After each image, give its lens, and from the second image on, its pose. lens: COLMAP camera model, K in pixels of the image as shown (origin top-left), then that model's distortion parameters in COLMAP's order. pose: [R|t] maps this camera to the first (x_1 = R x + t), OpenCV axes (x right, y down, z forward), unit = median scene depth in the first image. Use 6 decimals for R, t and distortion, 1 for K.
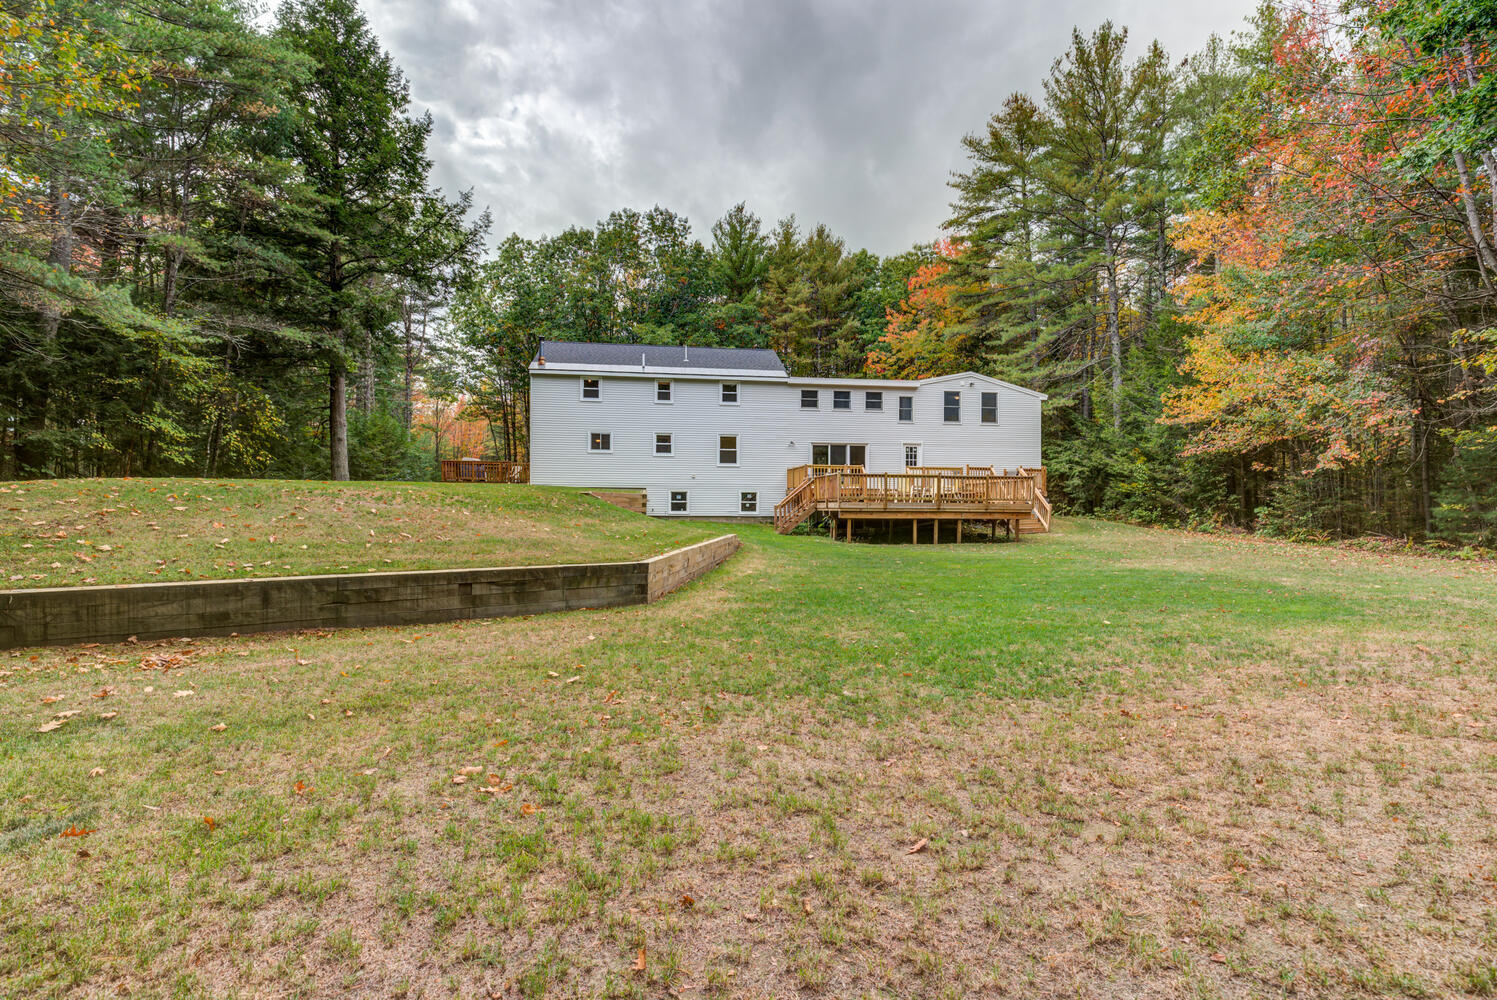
lens RADIAL K [[717.9, 0, 754.1], [0, 717.9, 499.8], [0, 0, 1]] dist [-0.020668, -0.001185]
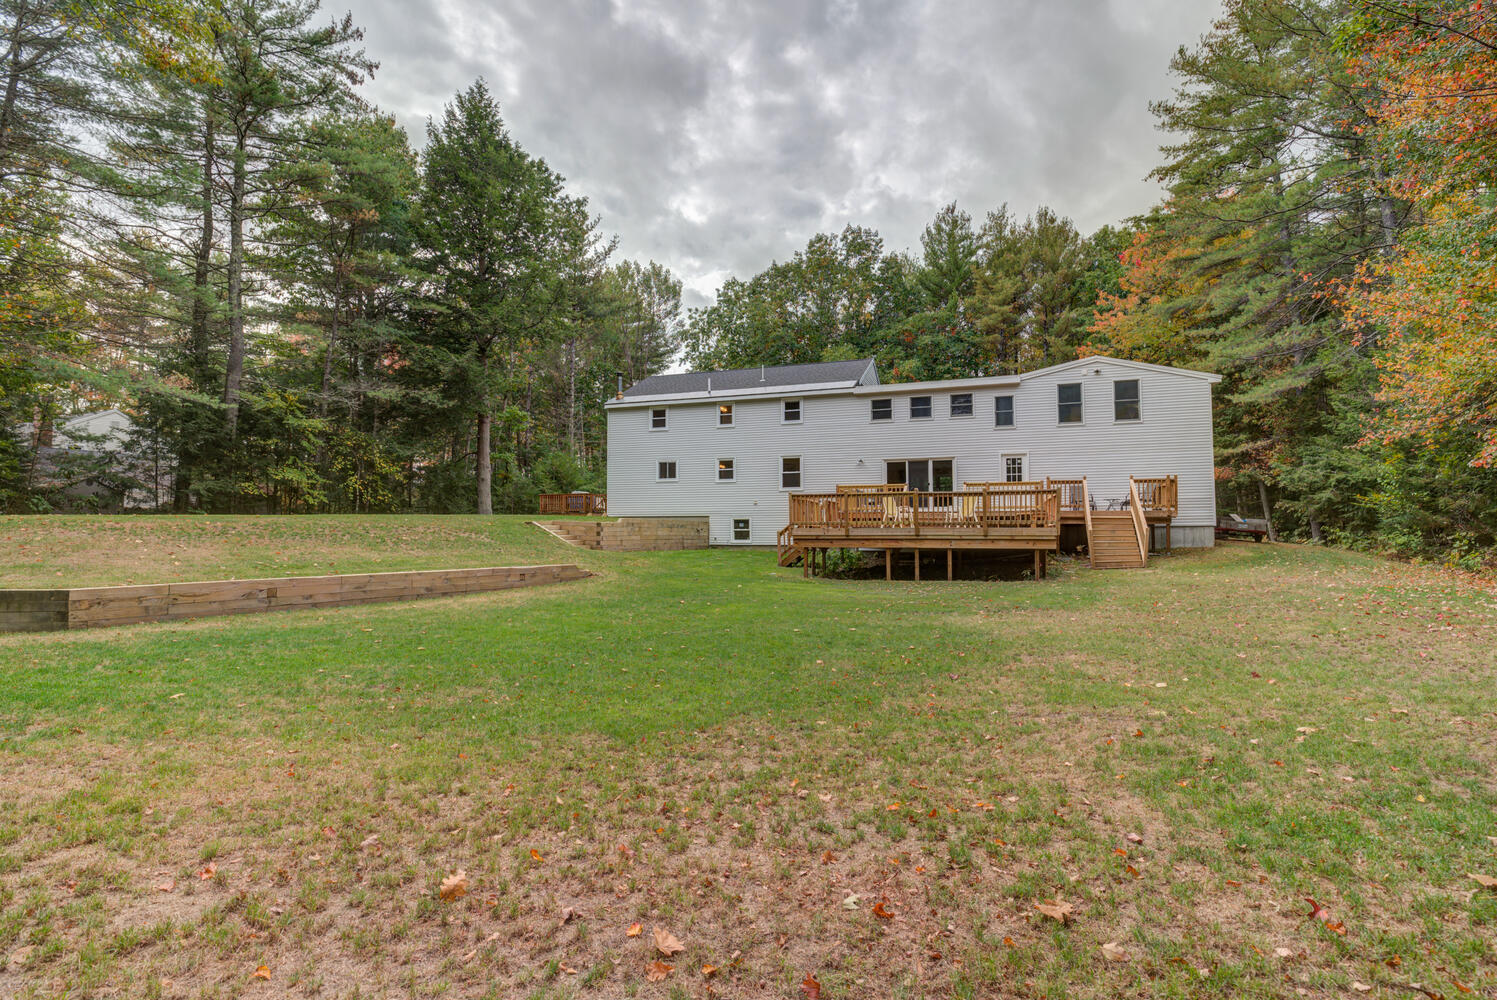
lens RADIAL K [[717.9, 0, 754.1], [0, 717.9, 499.8], [0, 0, 1]] dist [-0.020668, -0.001185]
pose [[0.884118, -0.028728, -0.466380, 0.339914], [0.009797, 0.999028, -0.042966, 0.003705], [0.467161, 0.033418, 0.883540, 0.167764]]
